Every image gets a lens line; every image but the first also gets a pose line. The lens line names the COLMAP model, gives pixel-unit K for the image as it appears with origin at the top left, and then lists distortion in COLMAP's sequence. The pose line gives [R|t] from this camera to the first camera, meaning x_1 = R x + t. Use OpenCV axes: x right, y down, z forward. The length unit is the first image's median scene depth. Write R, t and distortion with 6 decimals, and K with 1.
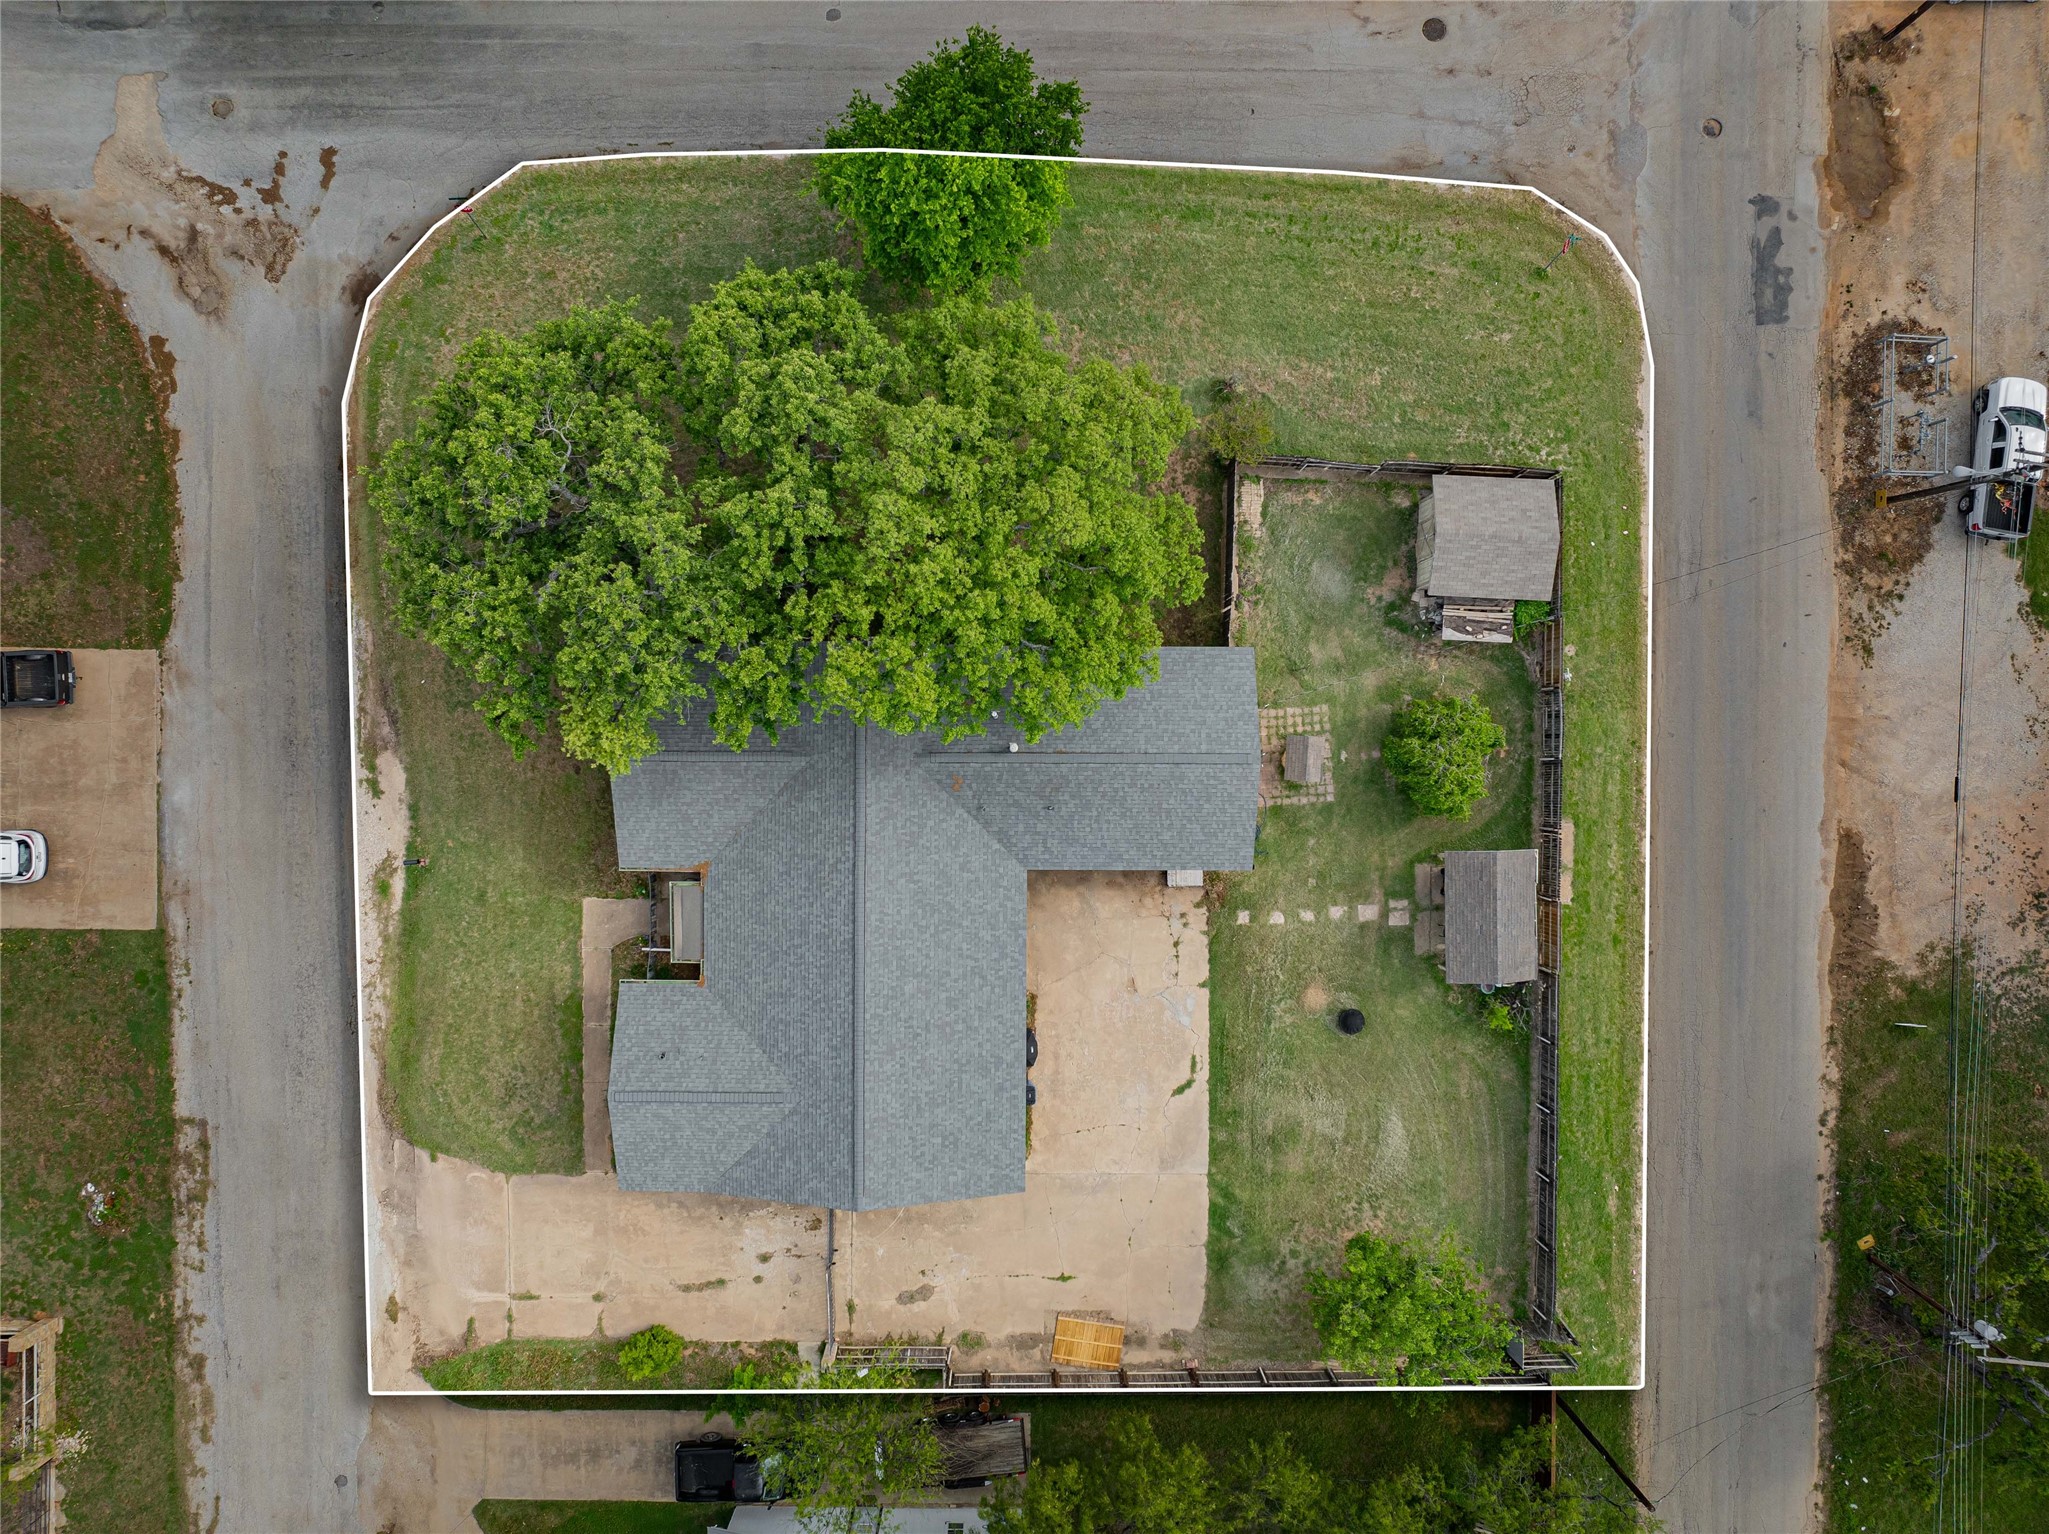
lens RADIAL K [[1441.6, 0, 1024.5], [0, 1441.6, 767.0], [0, 0, 1]] dist [-0.040948, 0.004225]
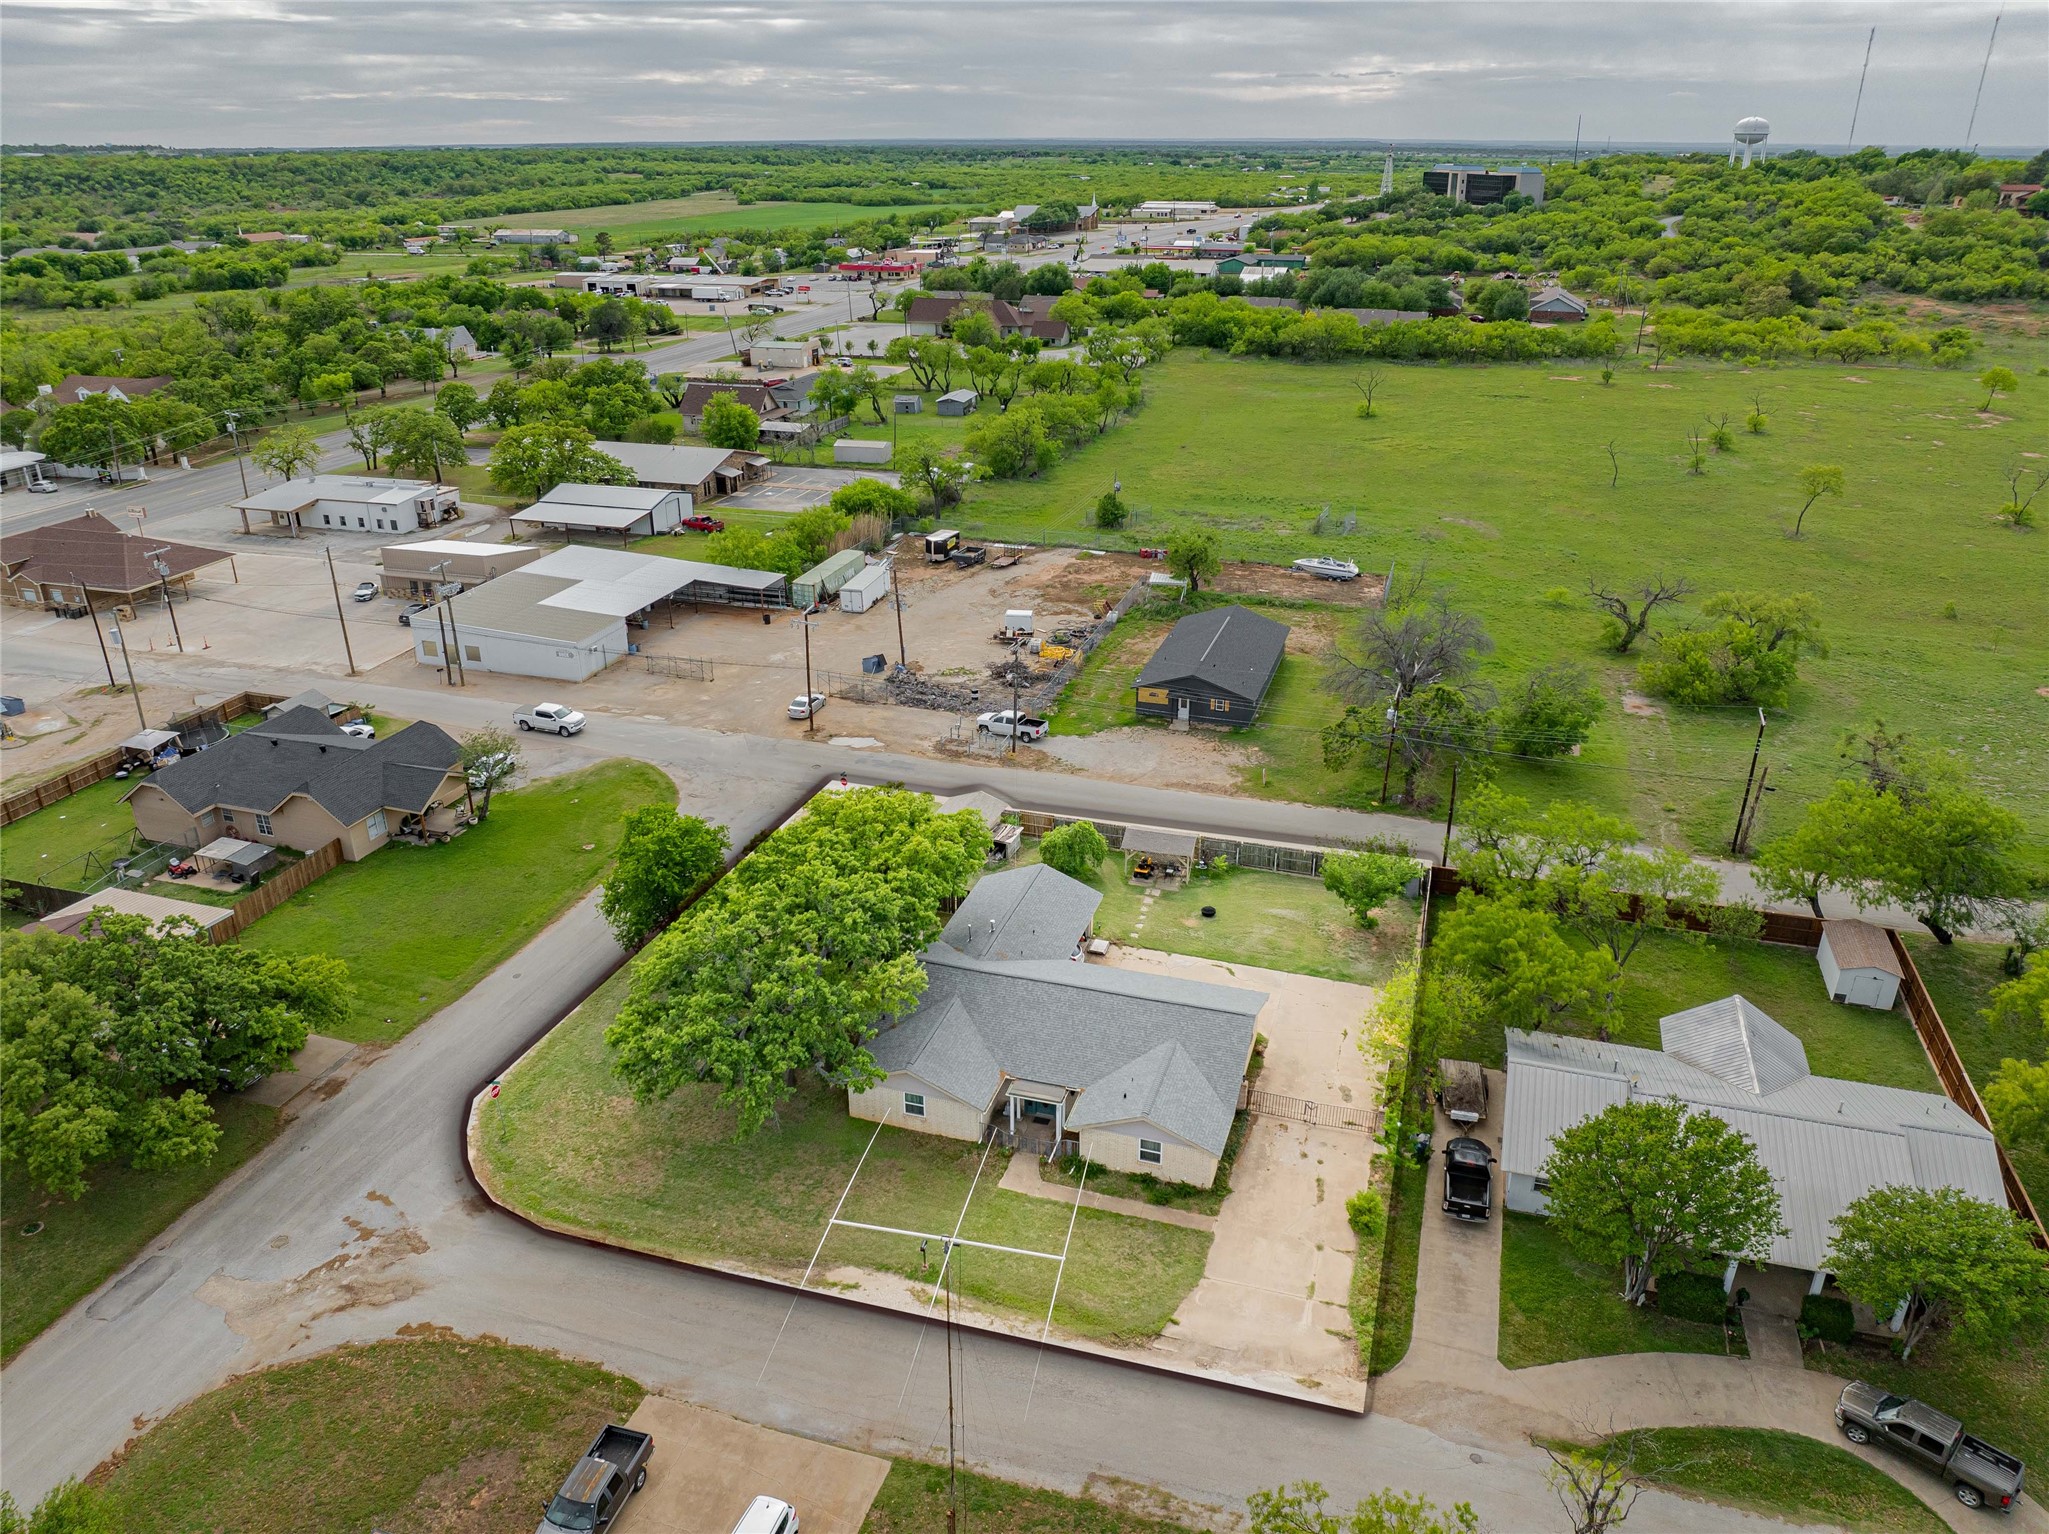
lens RADIAL K [[1441.6, 0, 1024.5], [0, 1441.6, 767.0], [0, 0, 1]] dist [-0.040948, 0.004225]
pose [[0.298556, -0.394160, 0.869197, -1.250701], [0.954298, 0.110501, -0.277677, 0.423391], [0.013402, 0.912375, 0.409137, 0.141551]]
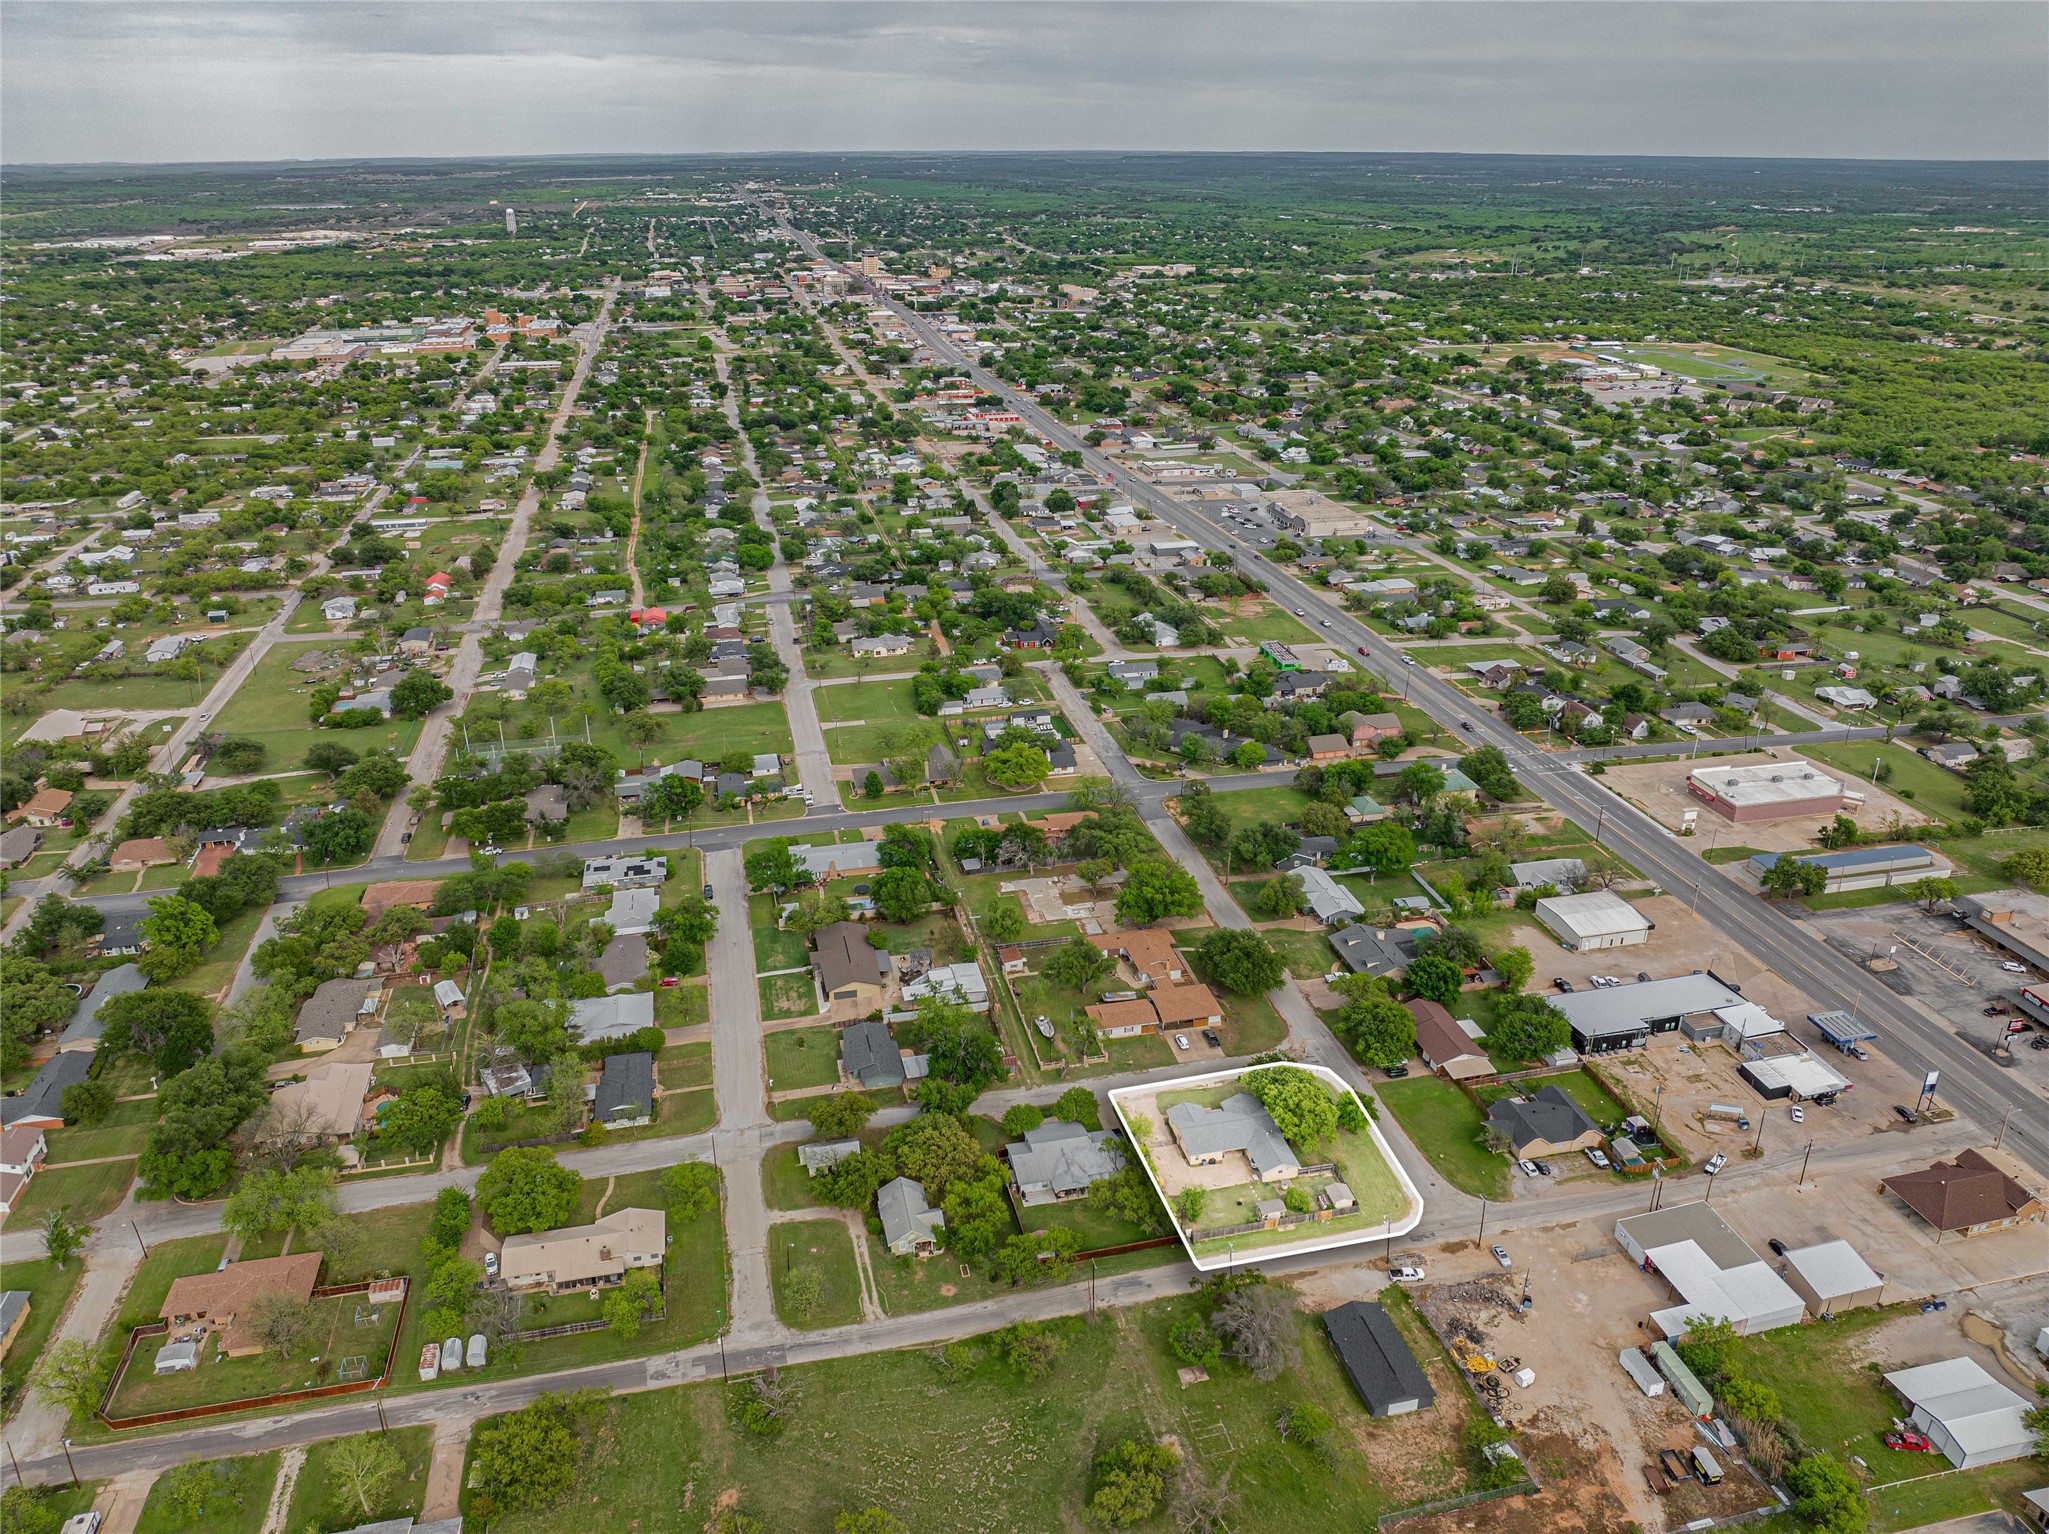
lens RADIAL K [[1441.6, 0, 1024.5], [0, 1441.6, 767.0], [0, 0, 1]] dist [-0.040948, 0.004225]
pose [[0.227424, 0.380174, -0.896519, 3.884329], [-0.973789, 0.085207, -0.210893, 1.797686], [-0.003787, 0.920982, 0.389588, -2.281220]]
